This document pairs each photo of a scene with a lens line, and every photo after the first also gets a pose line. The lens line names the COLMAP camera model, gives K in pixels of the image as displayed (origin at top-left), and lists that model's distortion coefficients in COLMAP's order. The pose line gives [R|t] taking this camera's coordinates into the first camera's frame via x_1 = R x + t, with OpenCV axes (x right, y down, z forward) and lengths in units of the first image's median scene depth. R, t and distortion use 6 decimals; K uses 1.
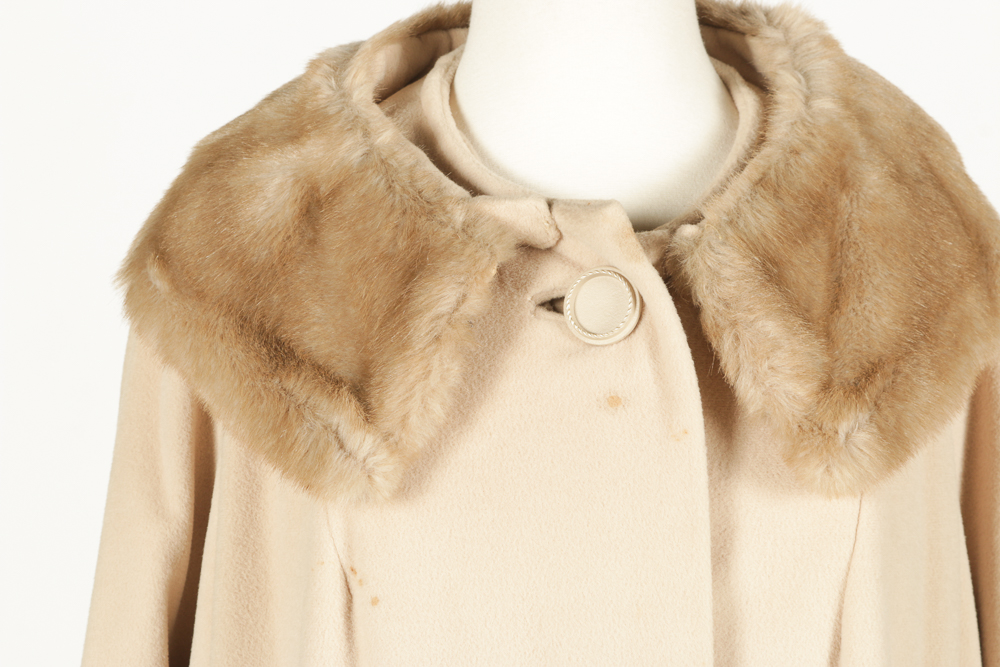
lens RADIAL K [[2147.2, 0, 501.3], [0, 2147.2, 334.0], [0, 0, 1]] dist [-0.039830, 0.000000]
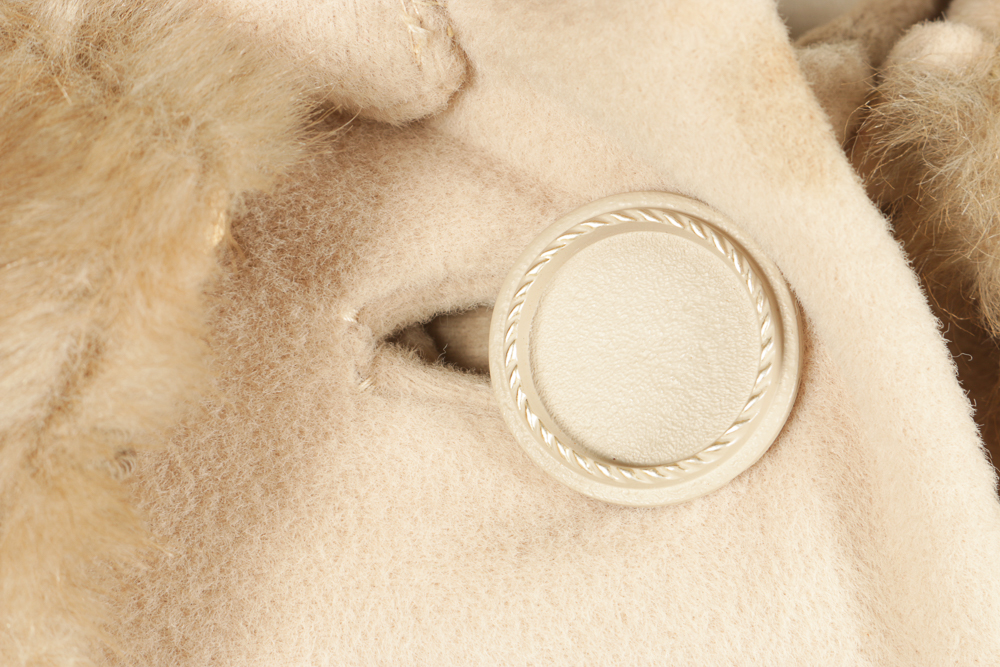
lens RADIAL K [[2147.2, 0, 500.1], [0, 2147.2, 327.1], [0, 0, 1]] dist [-0.039830, 0.000000]
pose [[0.987191, -0.032695, 0.156154, -0.009890], [0.016346, 0.994354, 0.104851, -0.043102], [-0.158700, -0.100955, 0.982152, 0.753997]]
